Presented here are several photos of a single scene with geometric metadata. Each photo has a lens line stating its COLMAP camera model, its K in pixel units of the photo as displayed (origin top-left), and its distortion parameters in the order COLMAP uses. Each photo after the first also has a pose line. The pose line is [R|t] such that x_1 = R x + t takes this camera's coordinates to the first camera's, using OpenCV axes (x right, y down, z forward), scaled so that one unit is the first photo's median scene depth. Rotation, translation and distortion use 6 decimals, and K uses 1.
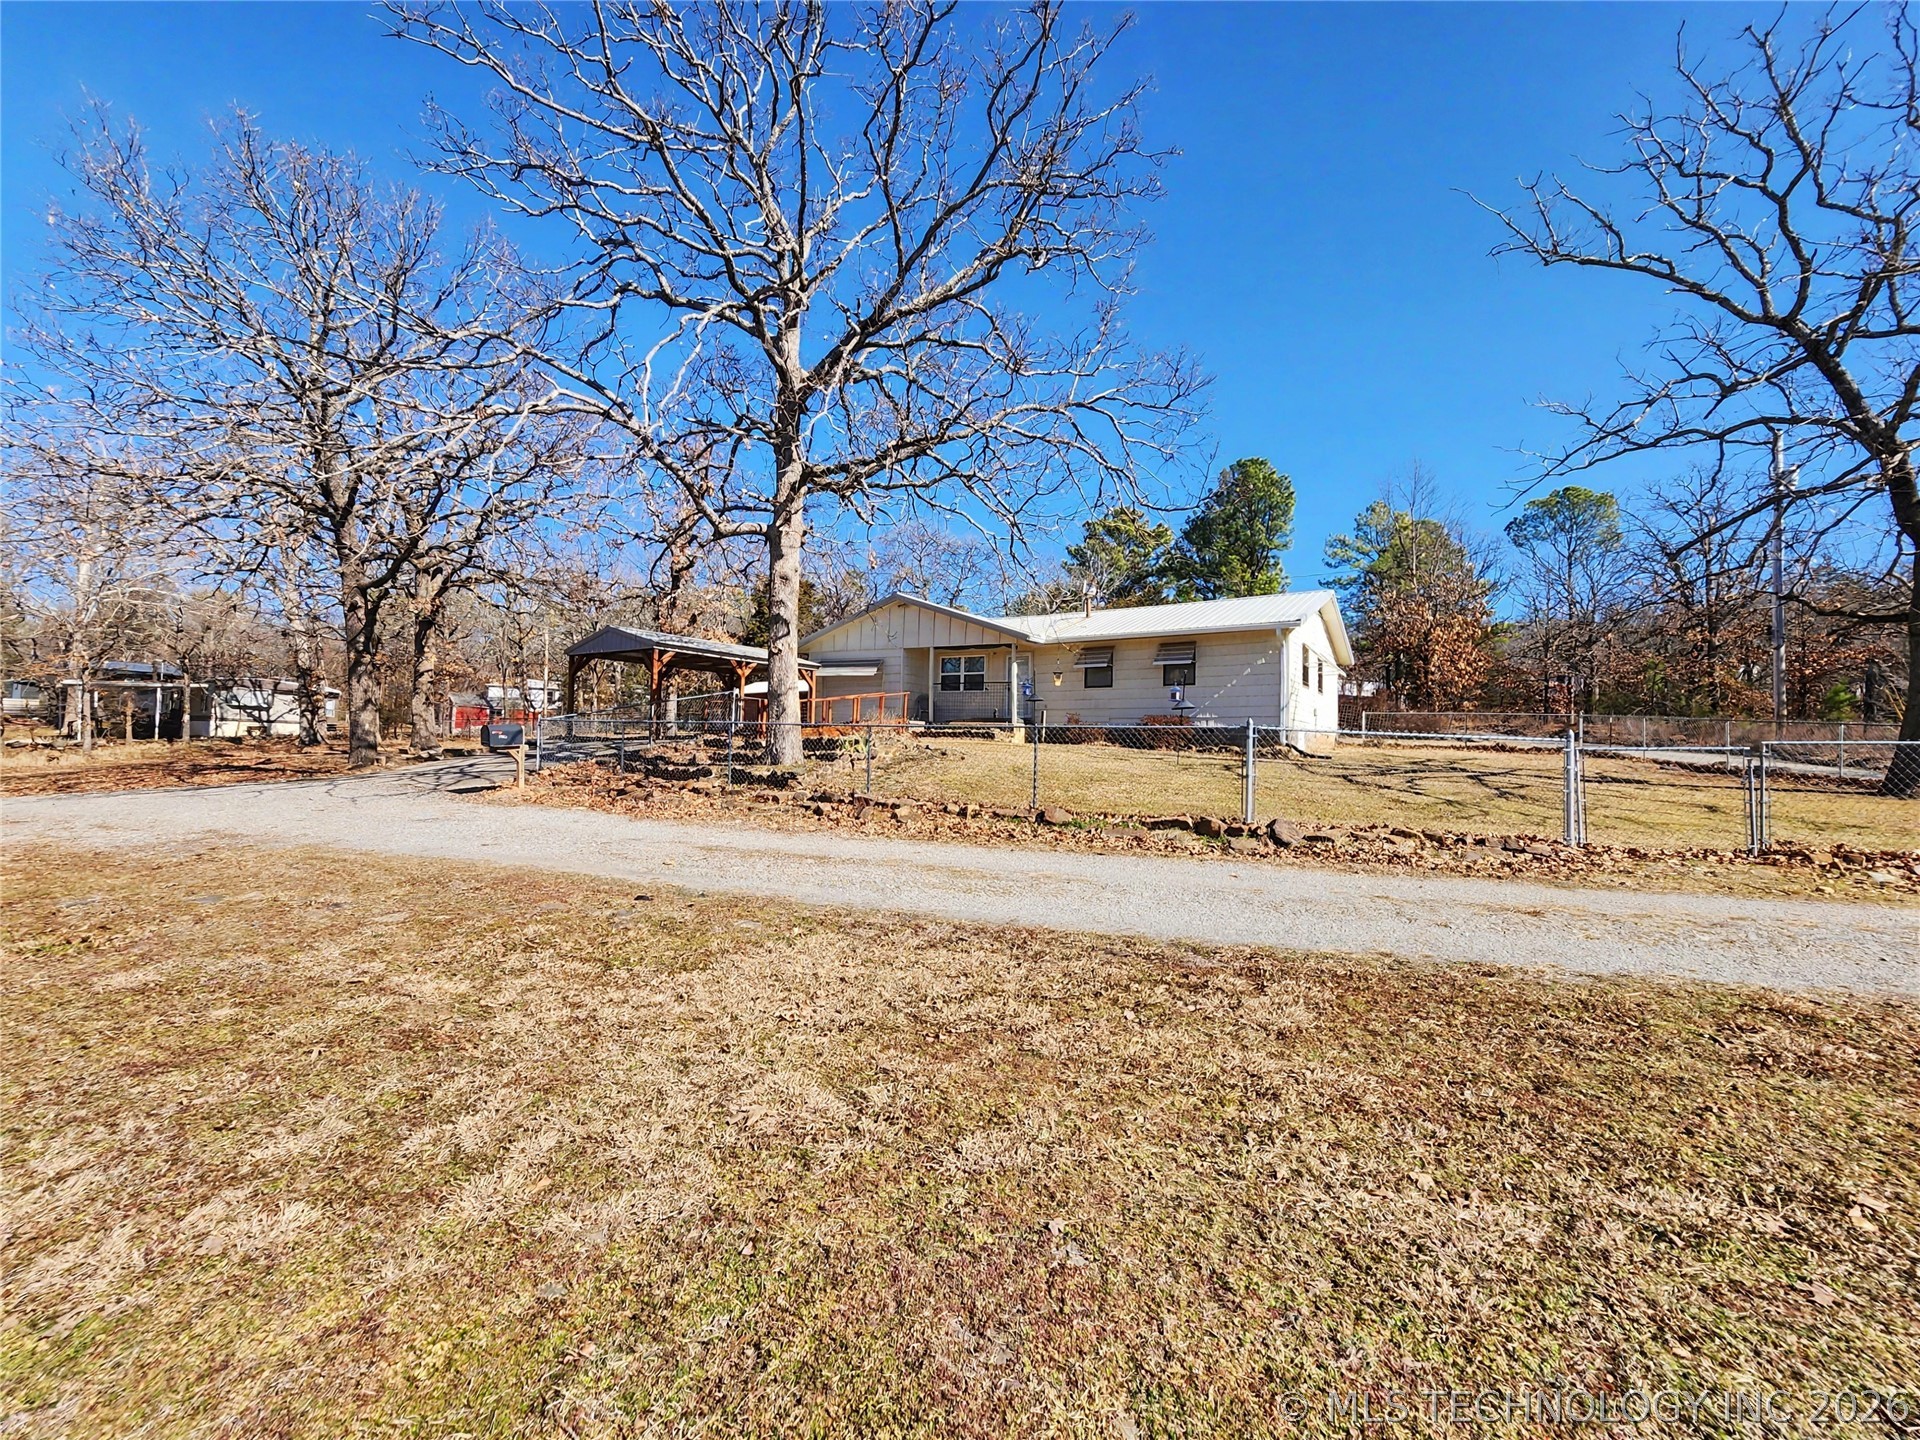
lens RADIAL K [[731.3, 0, 960.0], [0, 731.3, 720.0], [0, 0, 1]] dist [0.001004, -0.004692]
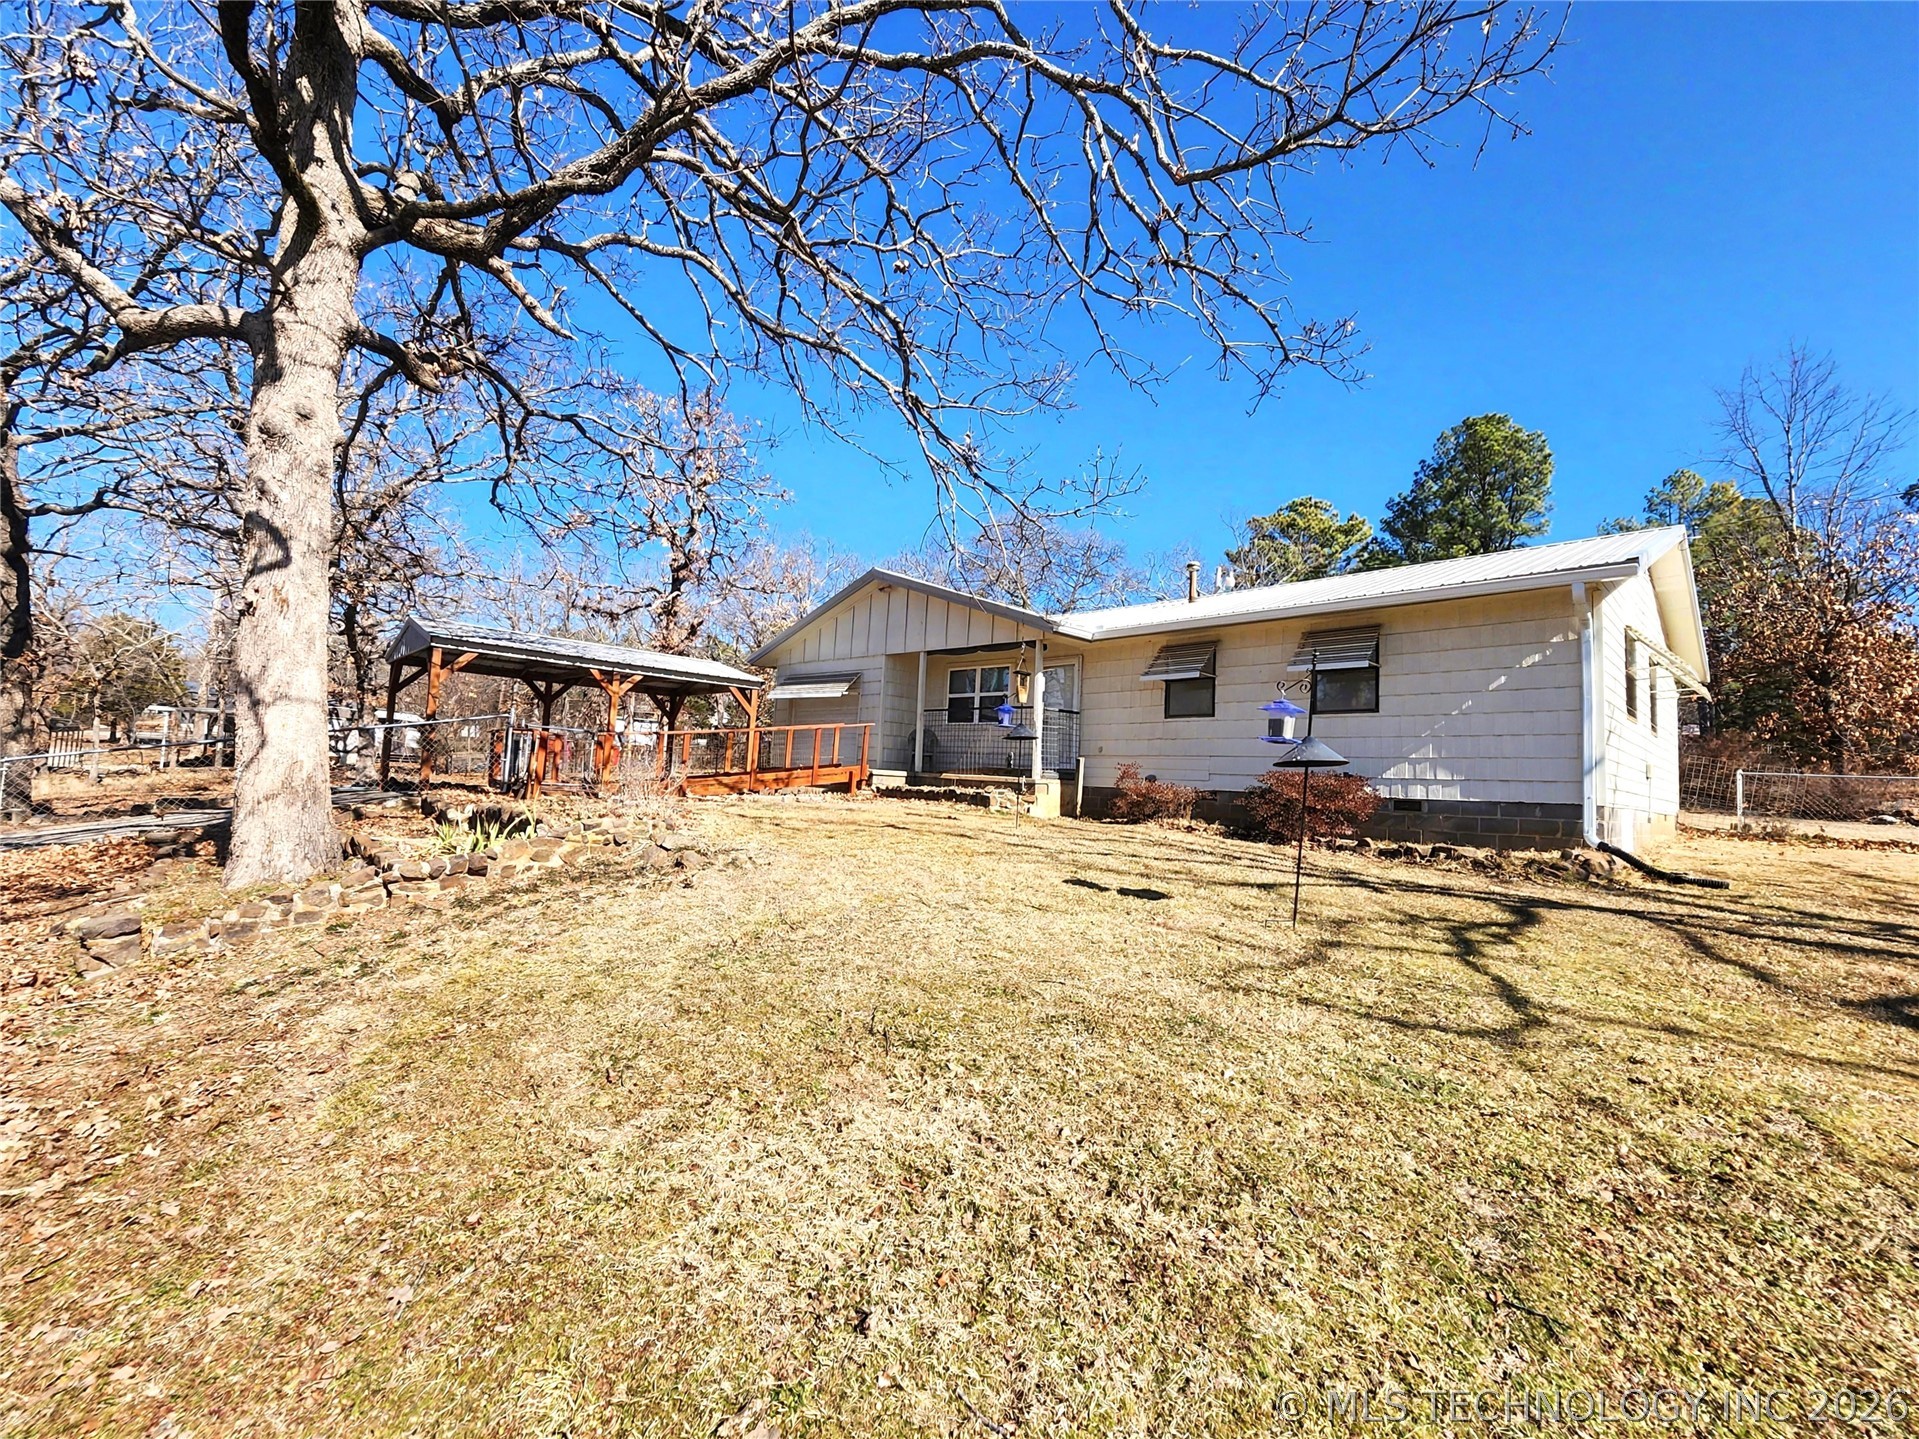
lens RADIAL K [[784.9, 0, 957.0], [0, 784.9, 720.6], [0, 0, 1]] dist [-0.000740, -0.000076]
pose [[0.977787, 0.009279, -0.209395, 0.134972], [-0.020206, 0.998540, -0.050102, -0.008023], [0.208625, 0.053220, 0.976547, 0.374108]]
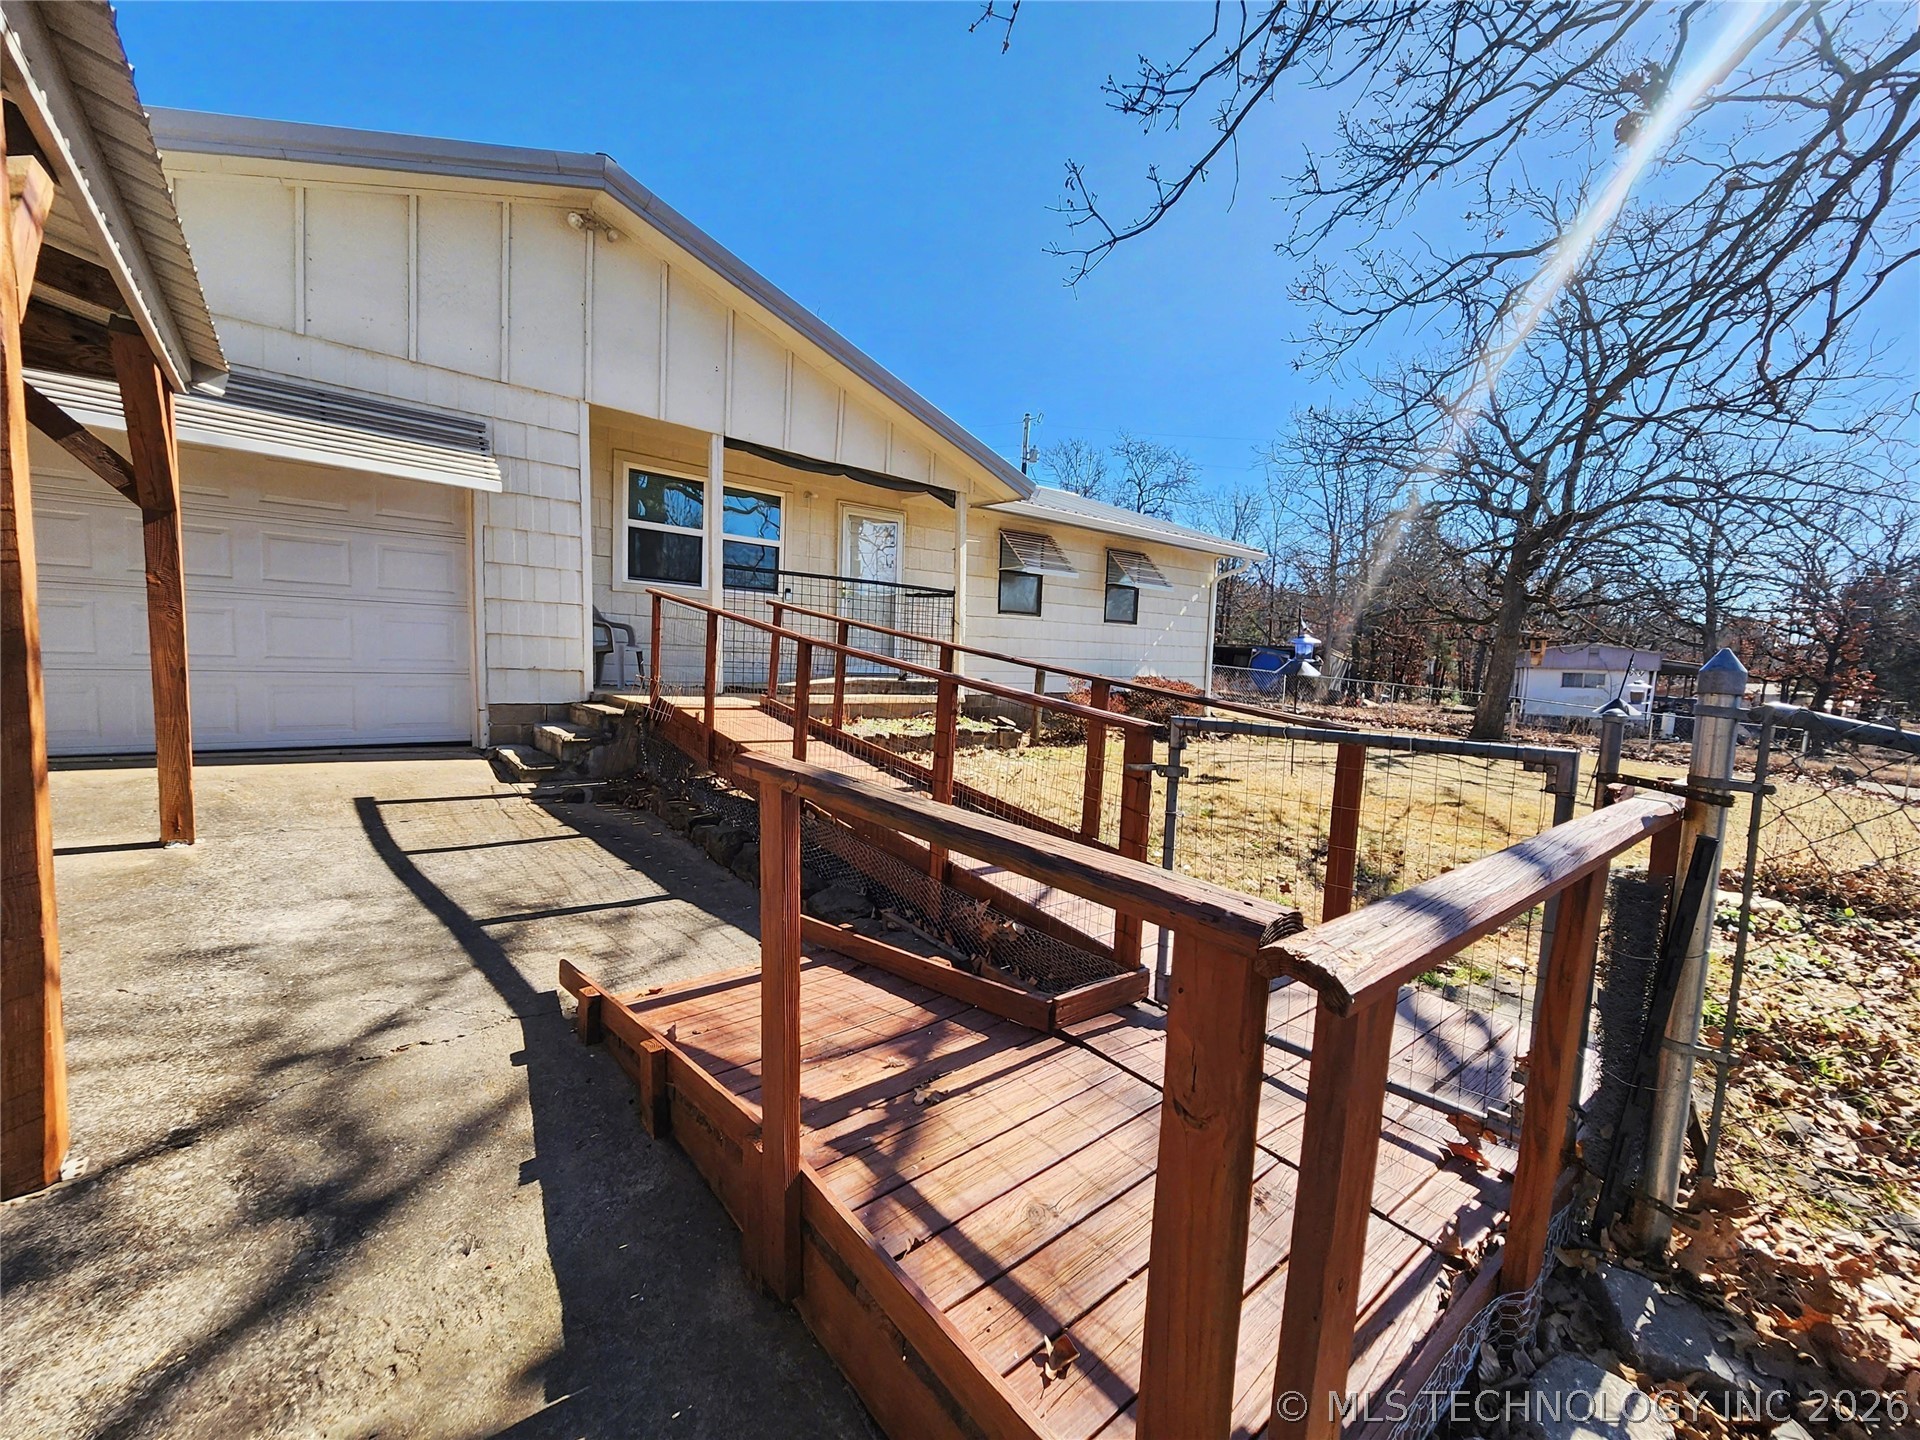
lens RADIAL K [[795.2, 0, 960.0], [0, 795.2, 720.0], [0, 0, 1]] dist [0.004339, -0.000233]
pose [[0.303213, -0.090206, 0.948644, -0.330760], [-0.066825, 0.991046, 0.115597, -0.033257], [-0.950577, -0.098444, 0.294470, 0.848017]]
